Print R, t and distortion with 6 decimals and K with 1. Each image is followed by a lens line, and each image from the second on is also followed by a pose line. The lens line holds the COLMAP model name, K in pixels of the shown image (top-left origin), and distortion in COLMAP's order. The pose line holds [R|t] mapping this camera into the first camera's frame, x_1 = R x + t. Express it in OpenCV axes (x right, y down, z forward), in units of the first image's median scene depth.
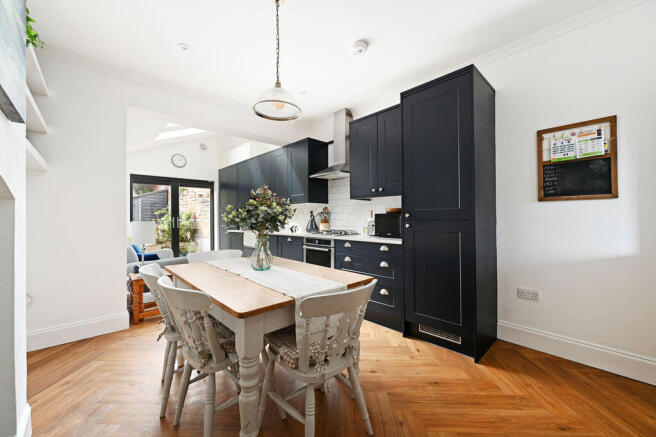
lens RADIAL K [[242.1, 0, 323.7], [0, 242.1, 223.1], [0, 0, 1]] dist [-0.003307, -0.000467]
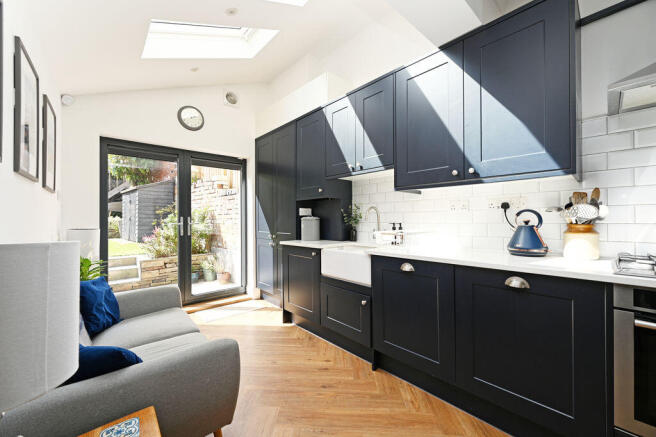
lens RADIAL K [[242.1, 0, 325.6], [0, 242.1, 222.8], [0, 0, 1]] dist [-0.003307, -0.000467]
pose [[0.999766, -0.001404, -0.021580, -0.244150], [0.001404, 0.999999, 0.000003, -0.010764], [0.021580, -0.000034, 0.999767, 0.395959]]
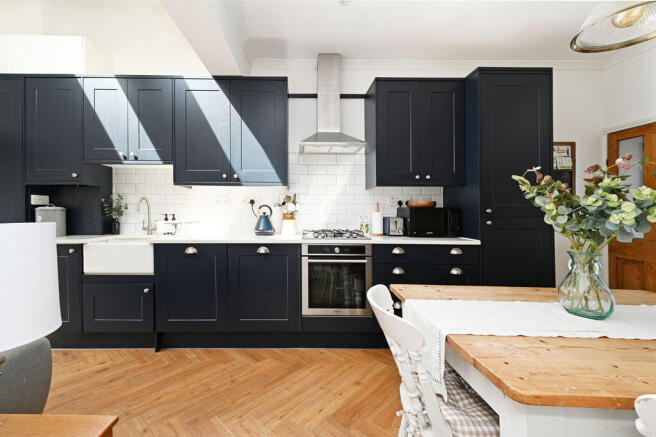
lens RADIAL K [[274.1, 0, 283.5], [0, 274.1, 216.8], [0, 0, 1]] dist [0.002048, 0.000007]
pose [[0.700502, -0.008809, 0.713596, -0.335532], [0.004580, 0.999959, 0.007849, -0.008580], [-0.713635, -0.002230, 0.700514, 0.319900]]
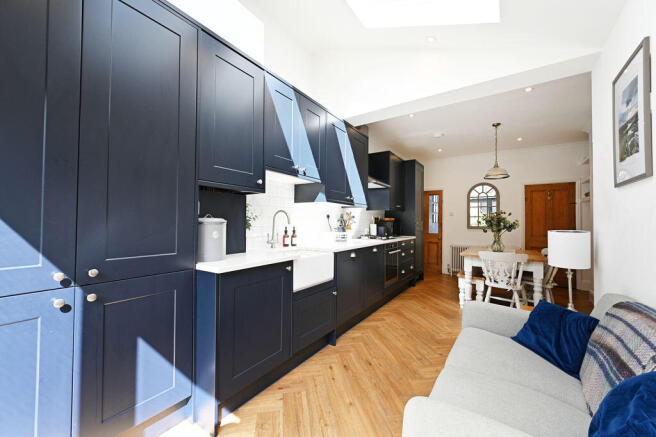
lens RADIAL K [[242.1, 0, 329.5], [0, 242.1, 221.4], [0, 0, 1]] dist [-0.003307, -0.000467]
pose [[-0.173197, 0.001218, 0.984887, -0.572284], [-0.001142, 0.999998, -0.001438, -0.018849], [-0.984887, -0.001373, -0.173195, 0.787518]]
